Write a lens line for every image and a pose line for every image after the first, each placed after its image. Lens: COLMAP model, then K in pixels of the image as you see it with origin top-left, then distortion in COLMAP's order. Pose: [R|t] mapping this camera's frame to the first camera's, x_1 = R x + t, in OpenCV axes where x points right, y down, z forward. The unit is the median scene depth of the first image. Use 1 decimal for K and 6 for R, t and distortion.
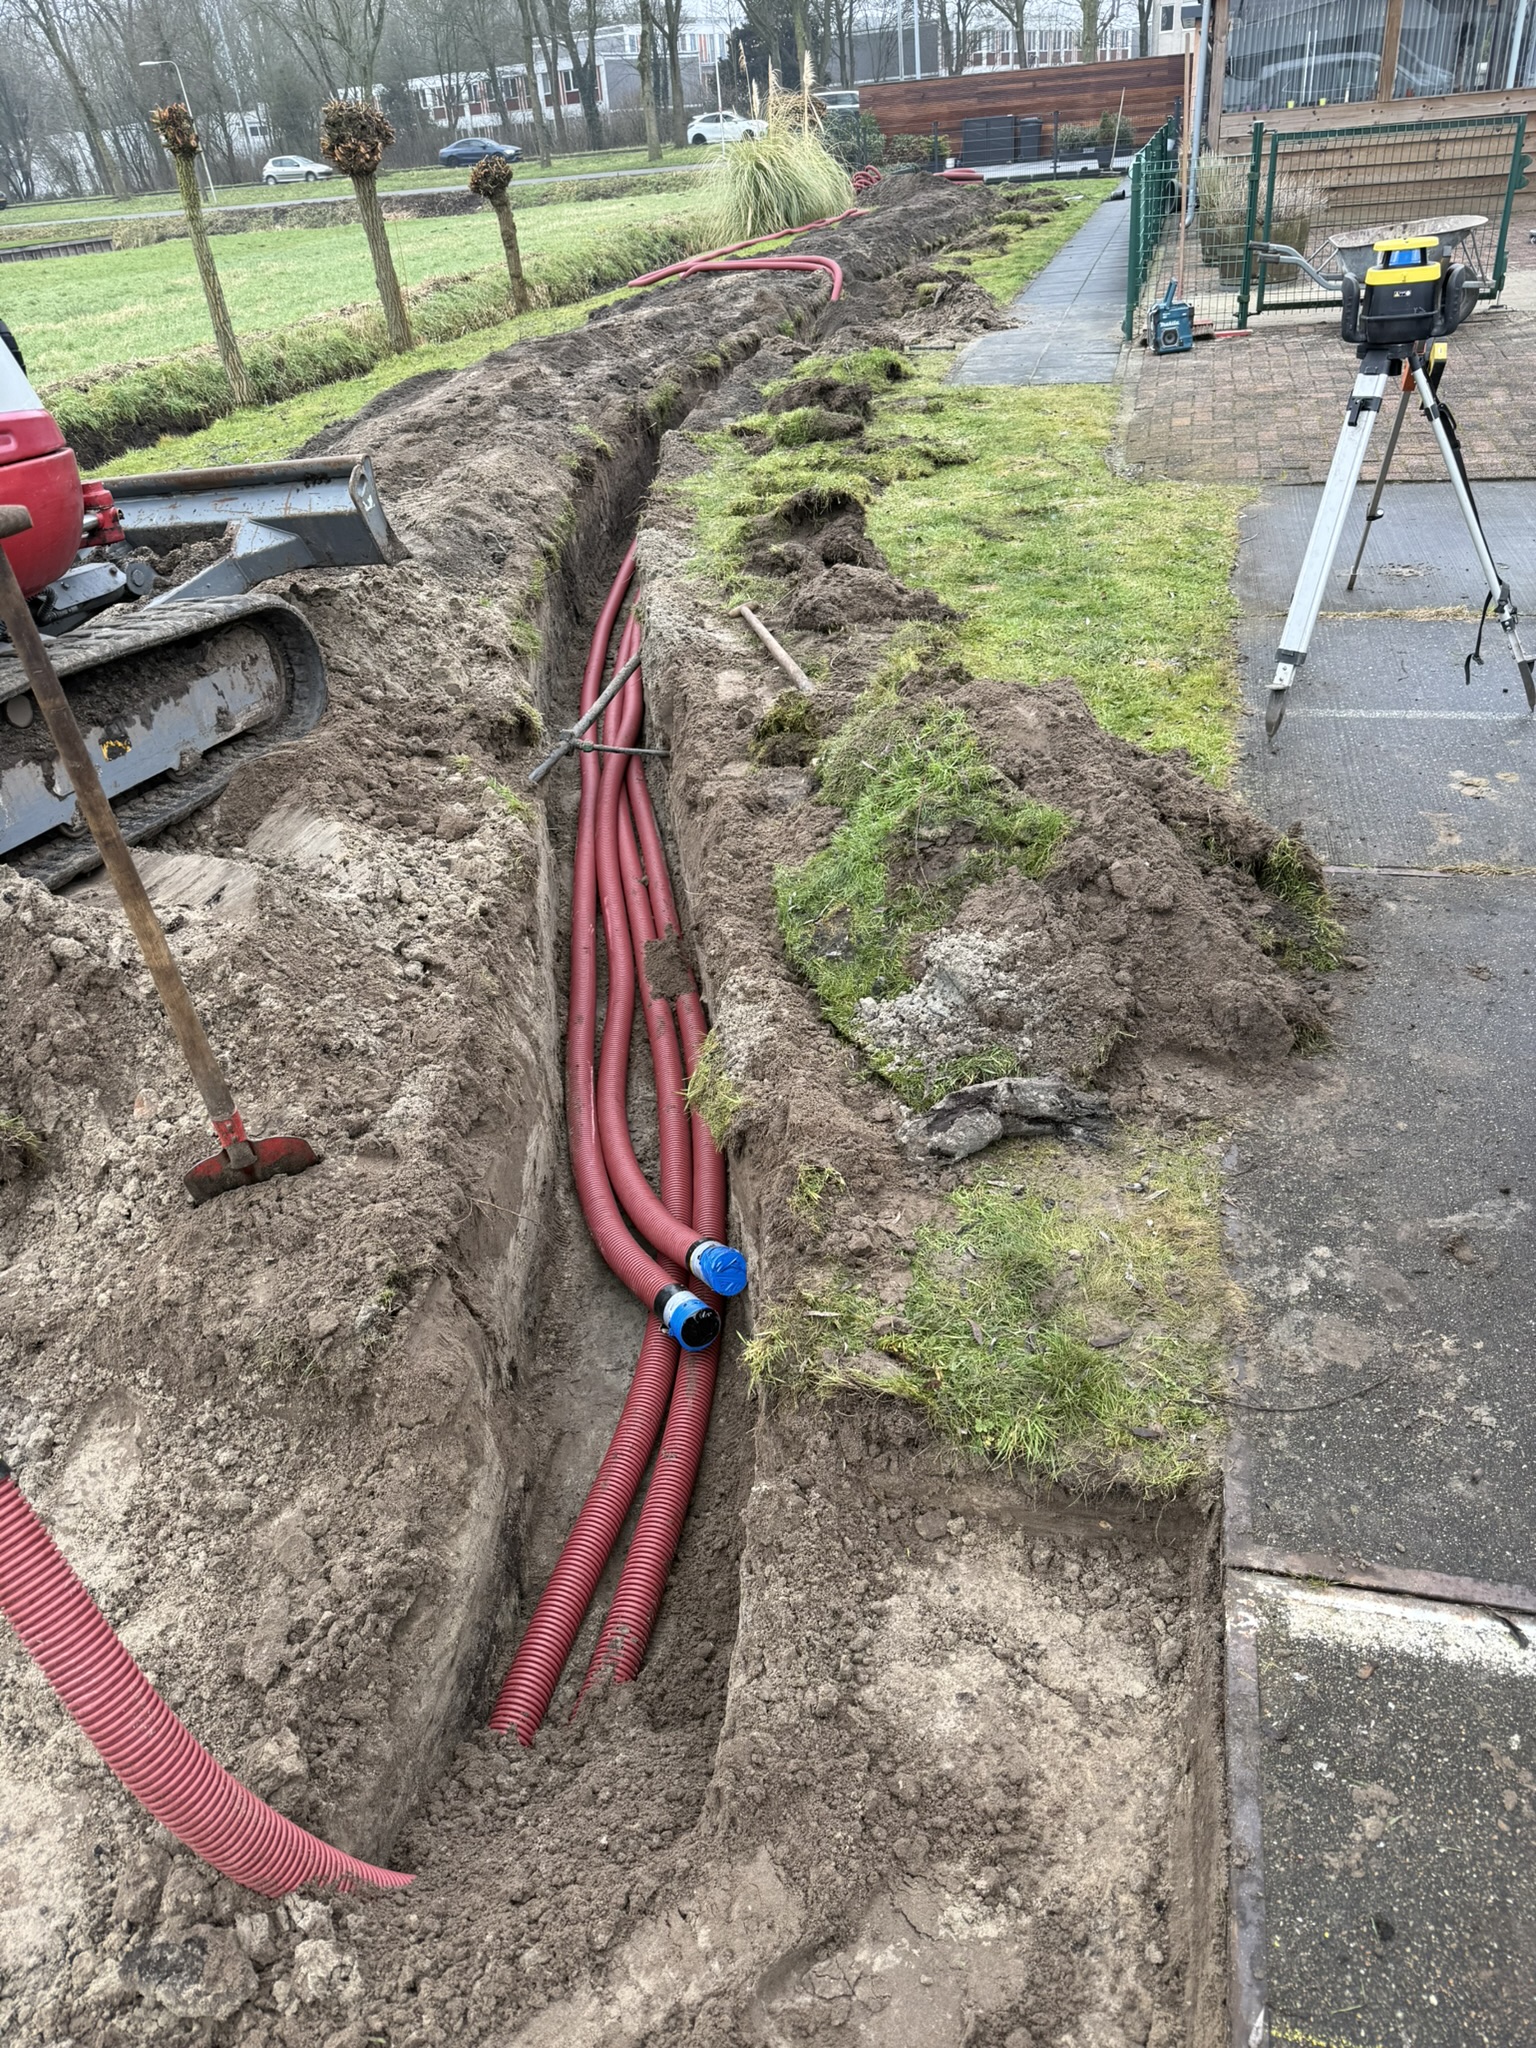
lens RADIAL K [[1417.3, 0, 774.6], [0, 1417.3, 995.0], [0, 0, 1]] dist [0.105959, -0.137388]
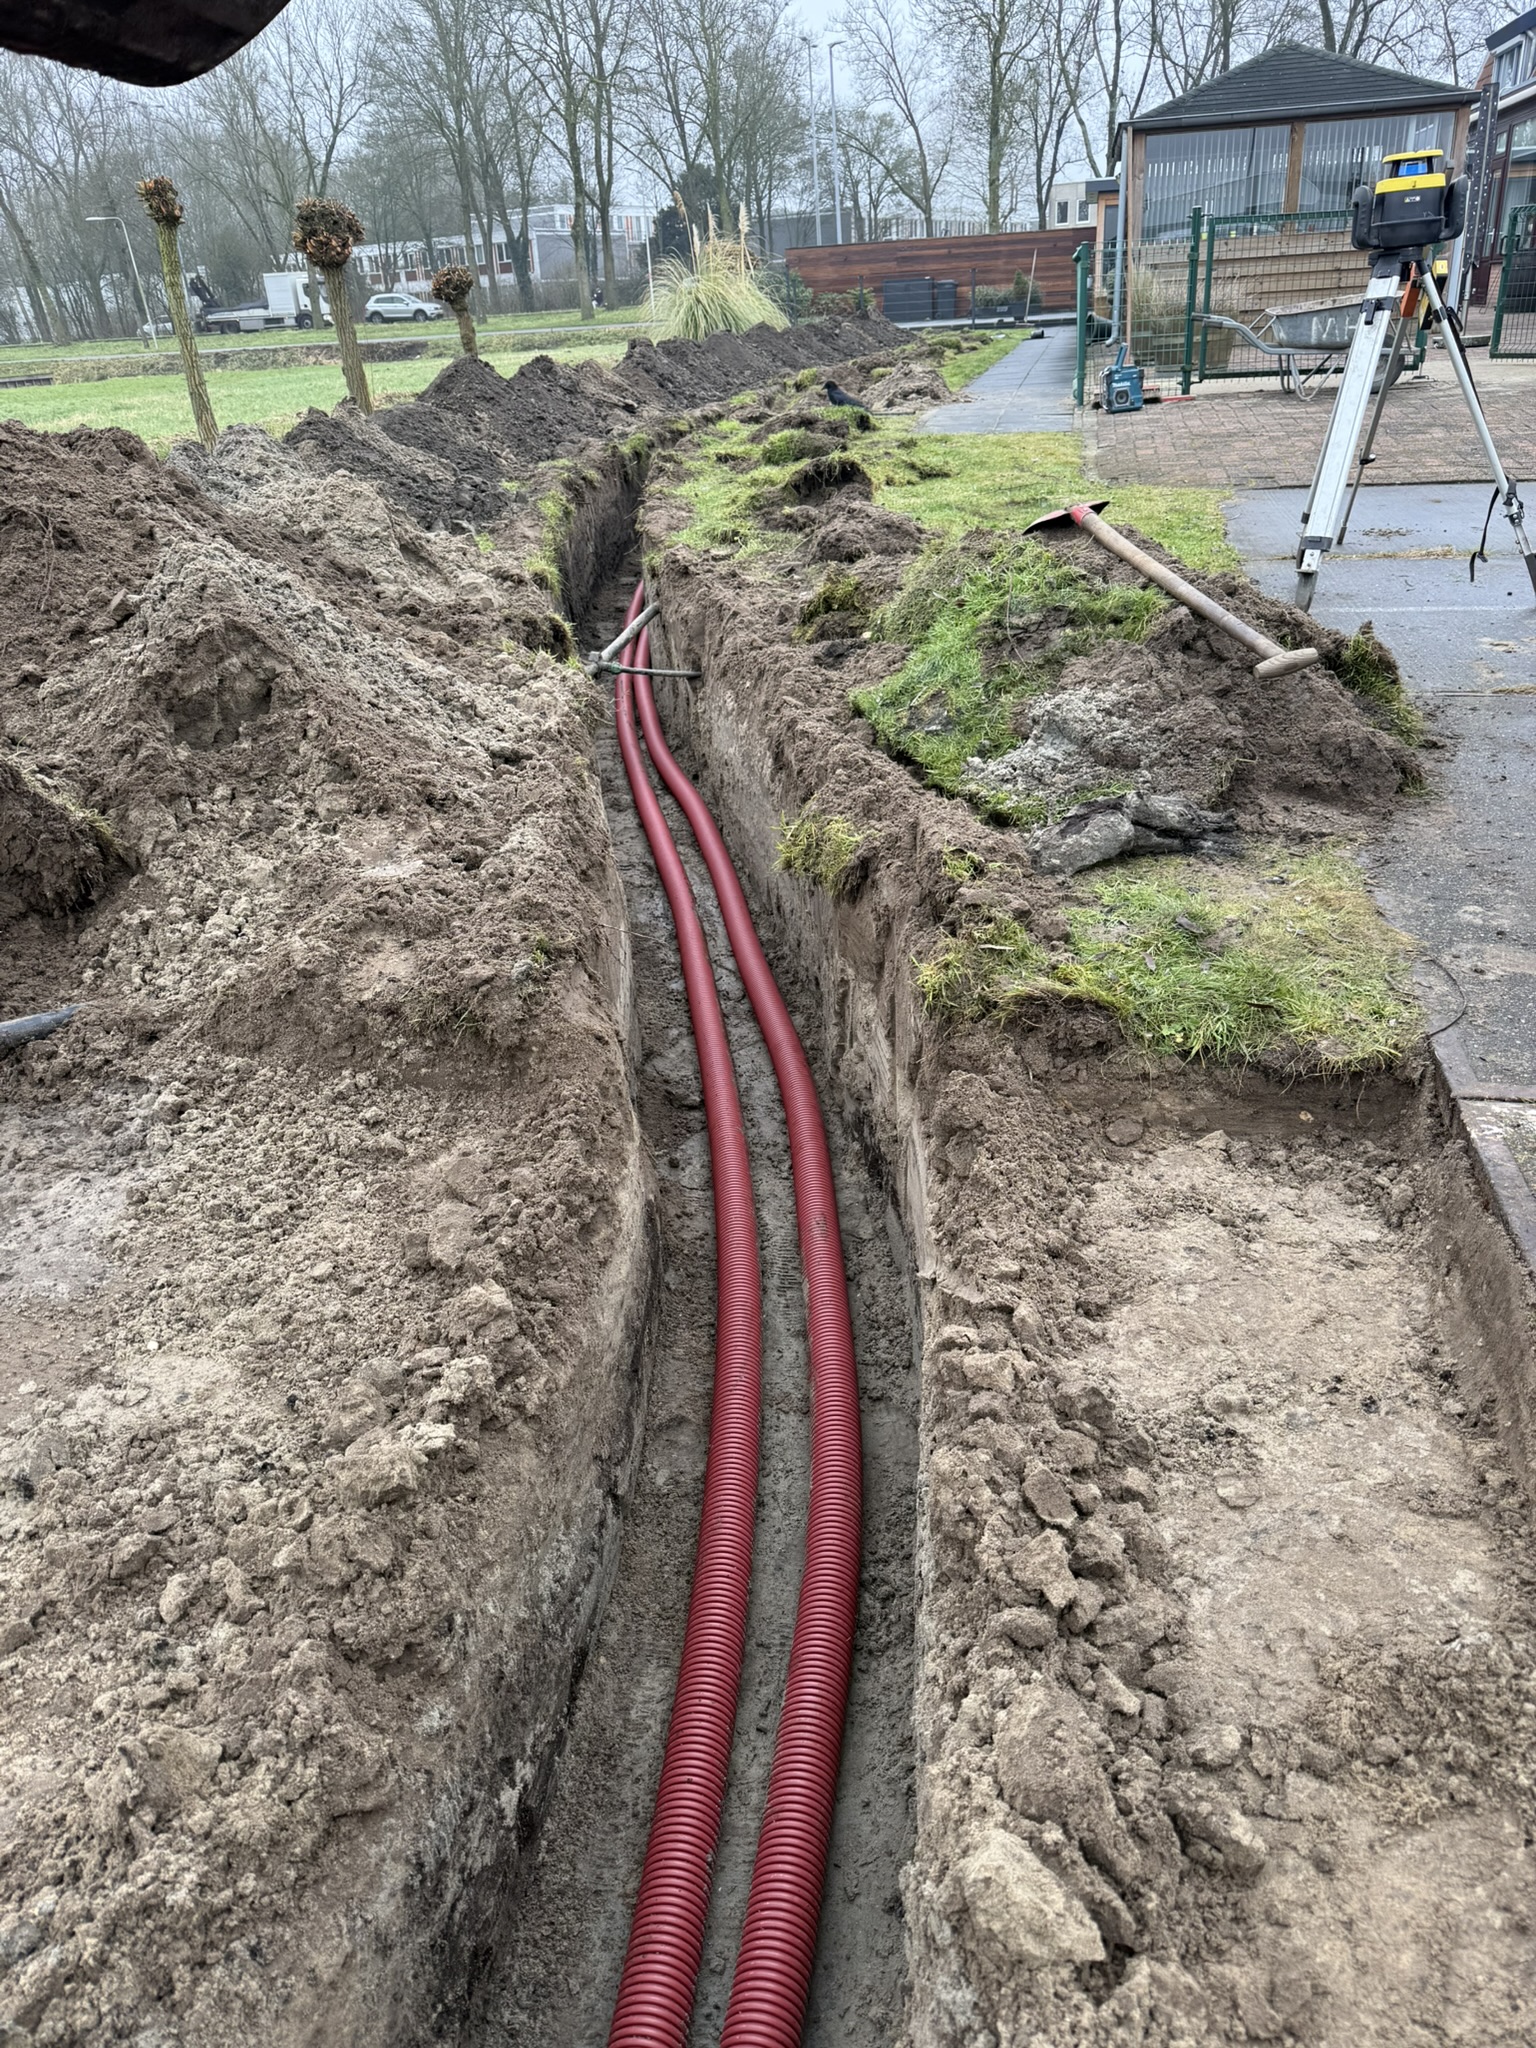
lens RADIAL K [[1412.9, 0, 768.0], [0, 1412.9, 1024.0], [0, 0, 1]] dist [0.119911, -0.166727]
pose [[0.997962, -0.002251, 0.063766, -0.137011], [0.008814, 0.994660, -0.102830, 0.276303], [-0.063194, 0.103183, 0.992653, 0.029999]]
